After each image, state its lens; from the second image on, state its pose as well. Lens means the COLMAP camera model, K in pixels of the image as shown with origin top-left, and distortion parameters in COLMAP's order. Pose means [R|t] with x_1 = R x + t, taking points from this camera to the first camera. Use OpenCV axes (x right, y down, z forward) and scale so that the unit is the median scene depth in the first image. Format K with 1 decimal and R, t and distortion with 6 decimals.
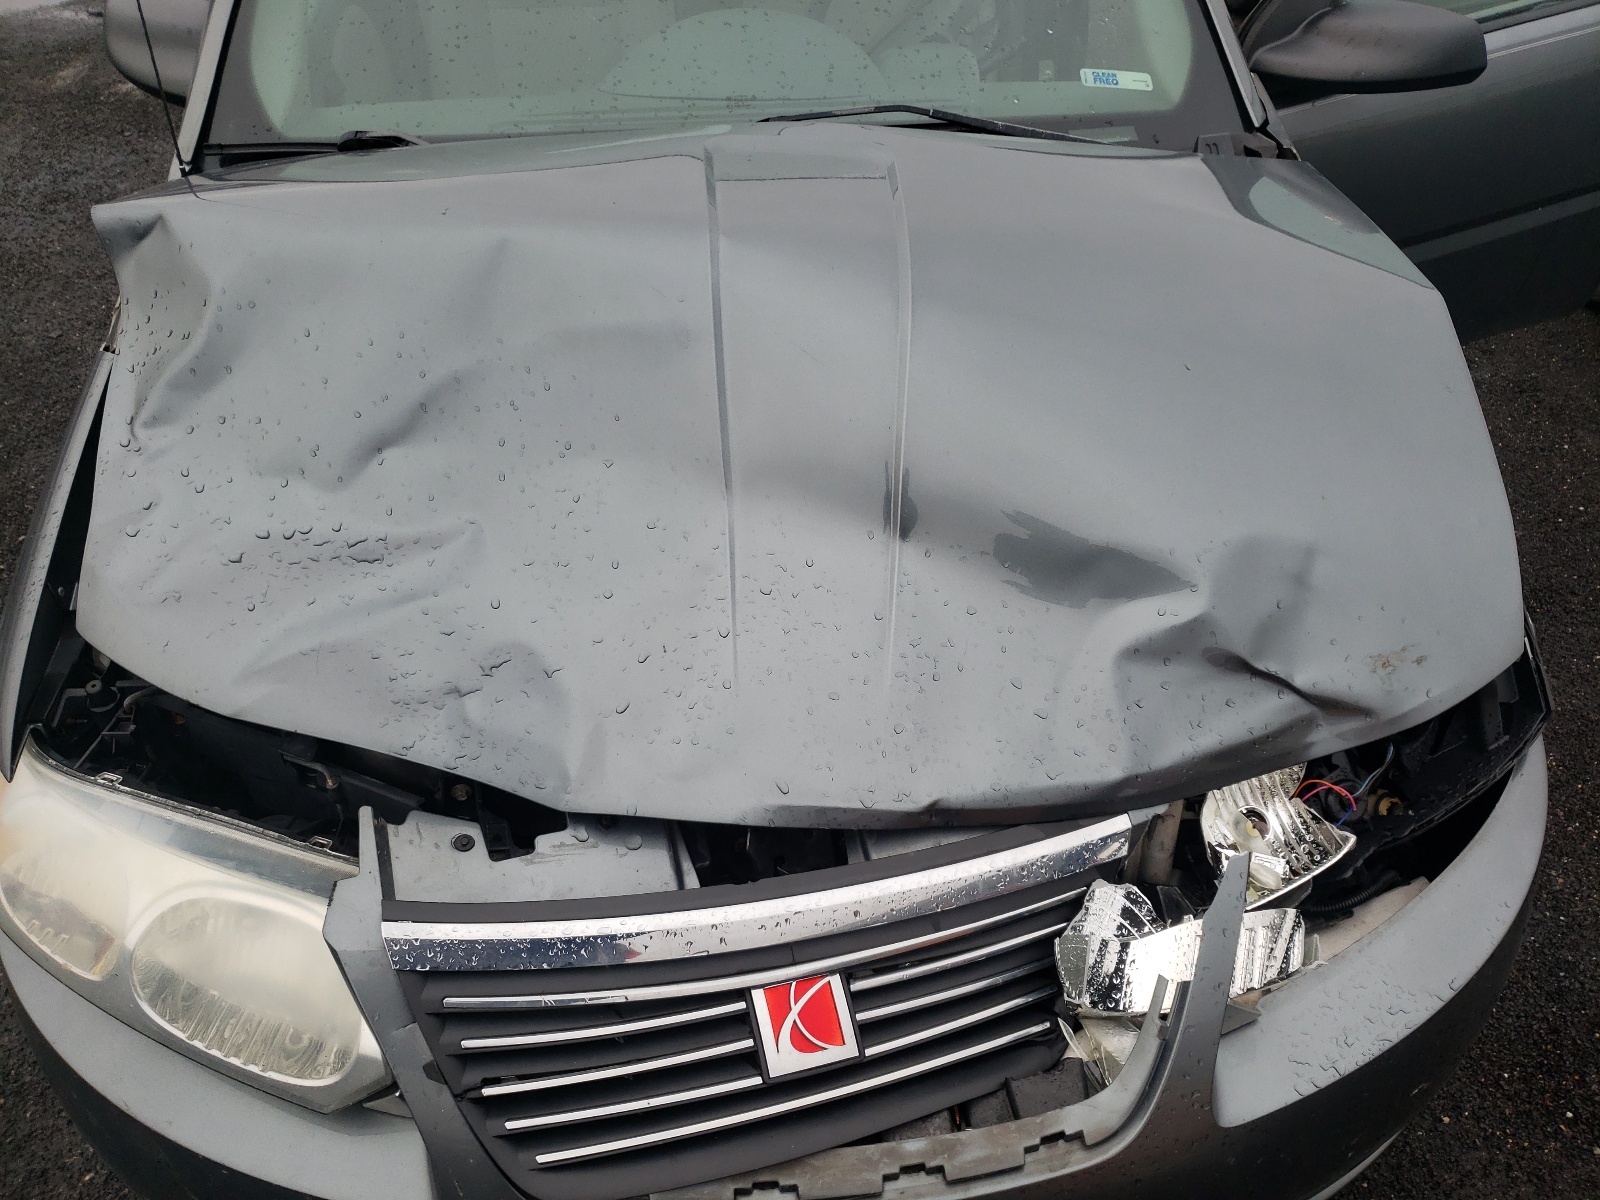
lens RADIAL K [[1252.0, 0, 823.3], [0, 1252.0, 599.6], [0, 0, 1]] dist [0.002628, 0.004200]
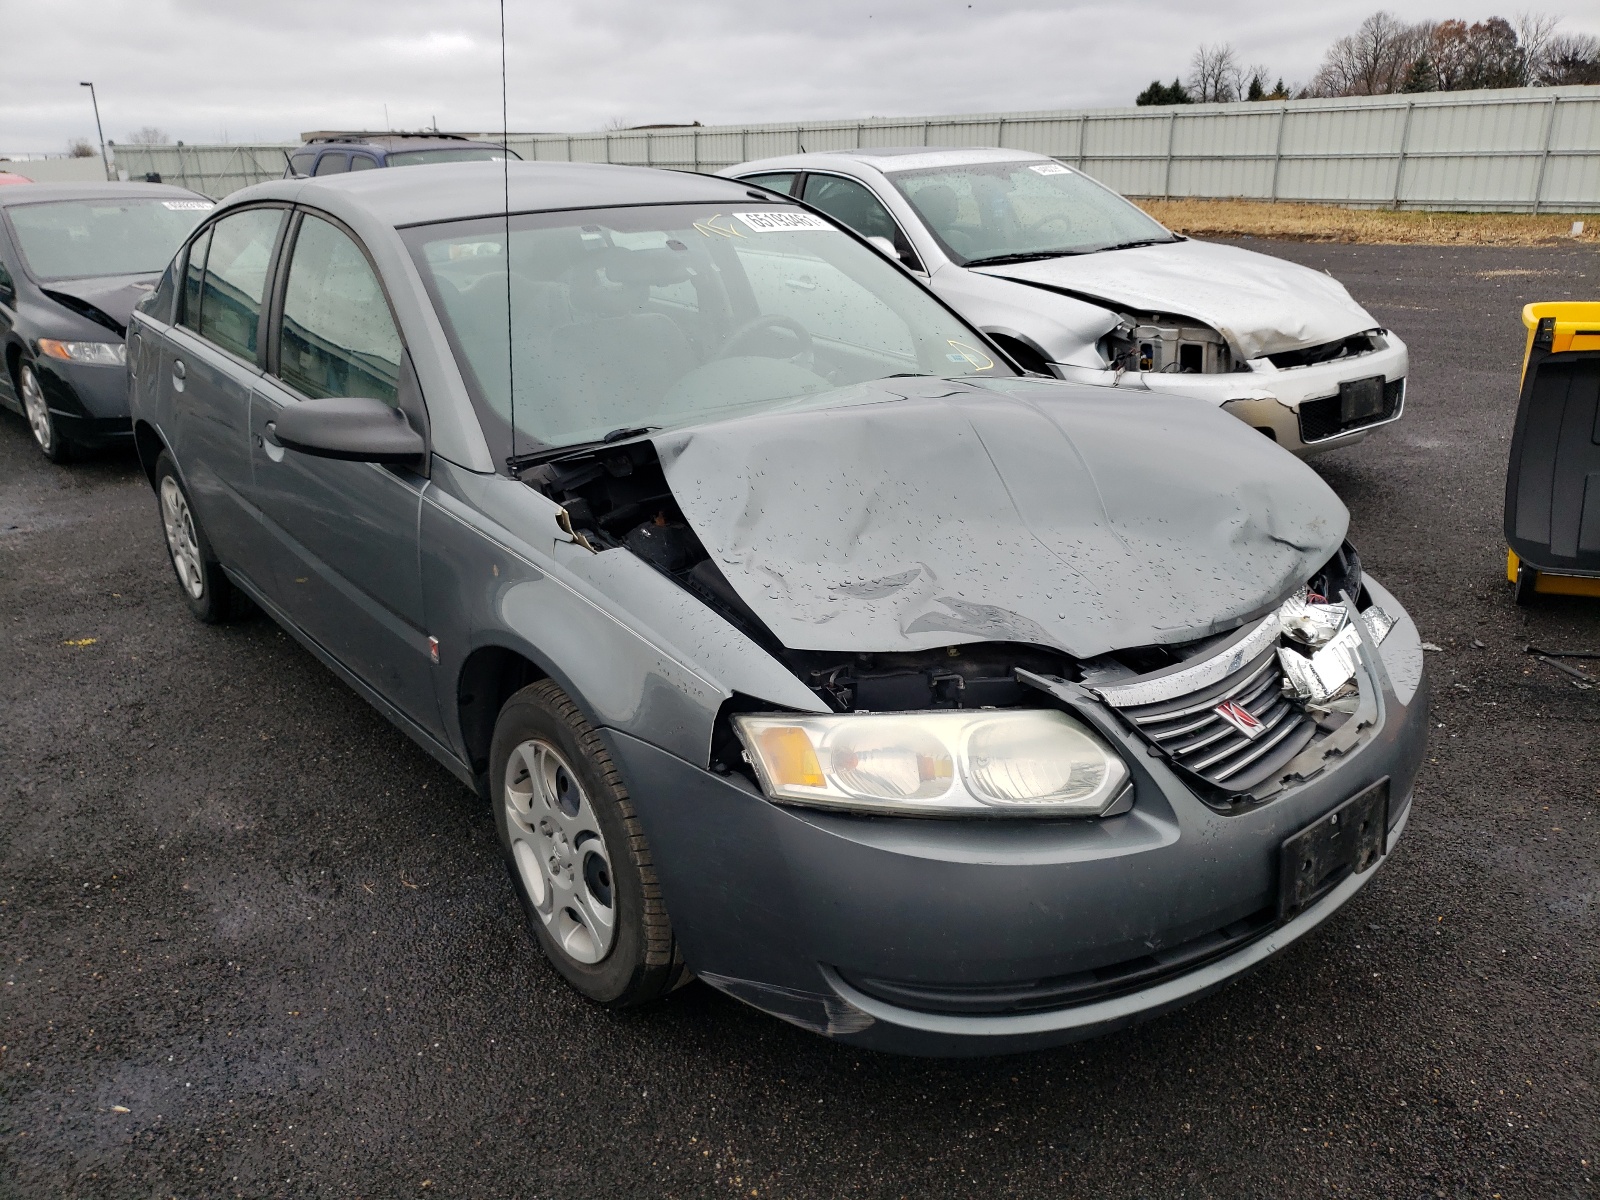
lens RADIAL K [[1252.0, 0, 823.3], [0, 1252.0, 599.6], [0, 0, 1]] dist [0.002628, 0.004200]
pose [[0.832971, -0.210748, 0.511610, -1.429584], [0.383563, 0.886341, -0.259381, 0.418059], [-0.398797, 0.412292, 0.819132, -0.354558]]
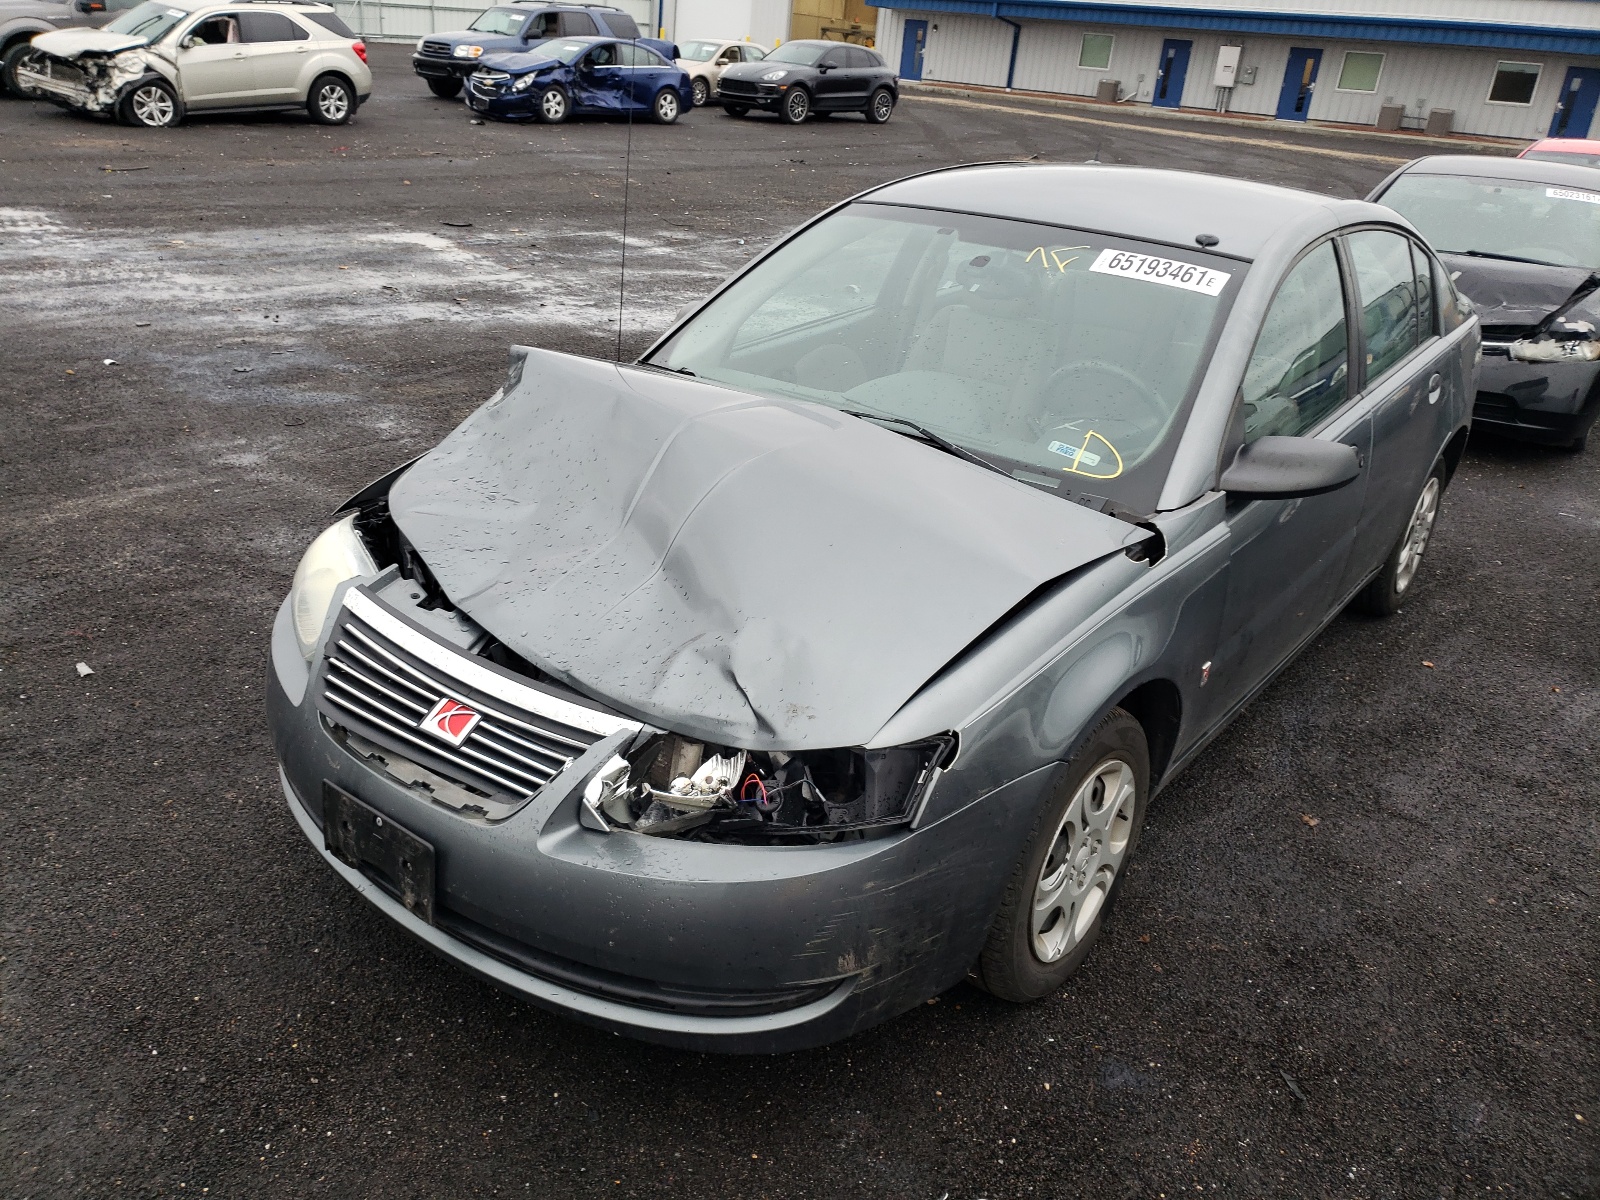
lens RADIAL K [[1252.0, 0, 823.3], [0, 1252.0, 599.6], [0, 0, 1]] dist [0.002628, 0.004200]
pose [[0.724904, 0.317842, -0.611139, 1.569583], [-0.501160, 0.852019, -0.151333, 0.171288], [0.472602, 0.415981, 0.776922, -0.369607]]
